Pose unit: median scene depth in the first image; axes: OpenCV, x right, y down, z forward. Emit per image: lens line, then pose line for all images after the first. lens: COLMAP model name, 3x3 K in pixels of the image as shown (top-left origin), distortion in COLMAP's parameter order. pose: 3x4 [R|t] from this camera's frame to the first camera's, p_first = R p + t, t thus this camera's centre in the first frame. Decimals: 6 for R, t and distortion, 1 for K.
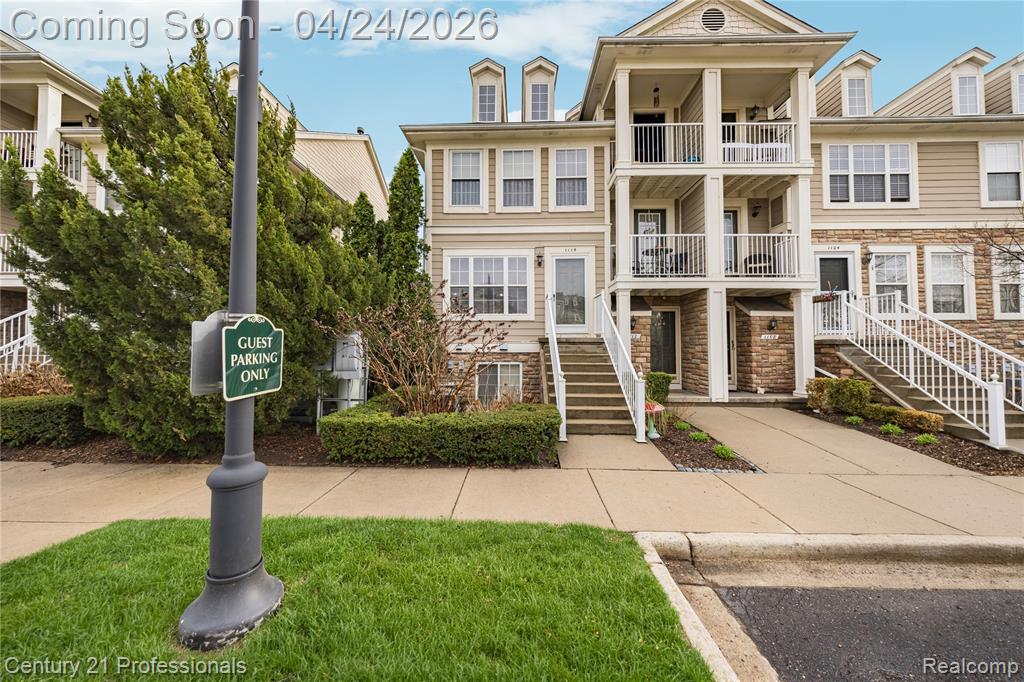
lens RADIAL K [[358.9, 0, 511.5], [0, 358.9, 334.0], [0, 0, 1]] dist [-0.000275, -0.000031]
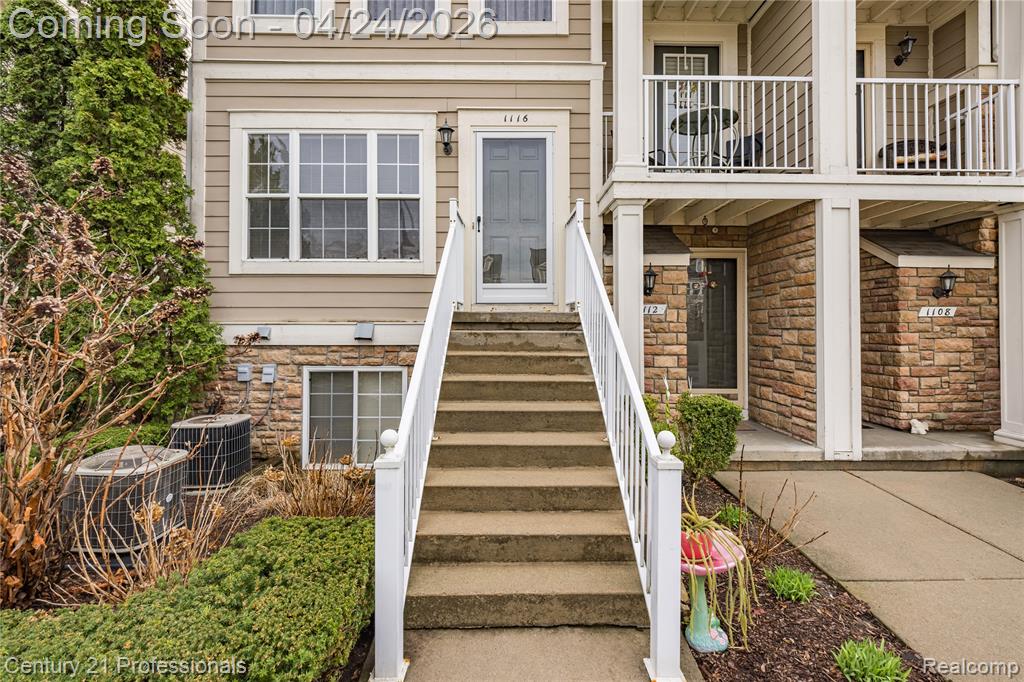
lens RADIAL K [[473.9, 0, 515.3], [0, 473.9, 321.2], [0, 0, 1]] dist [-0.002323, 0.000026]
pose [[0.999117, 0.002069, 0.041963, 0.143222], [-0.003100, 0.999694, 0.024534, 0.006736], [-0.041899, -0.024642, 0.998818, 0.405440]]
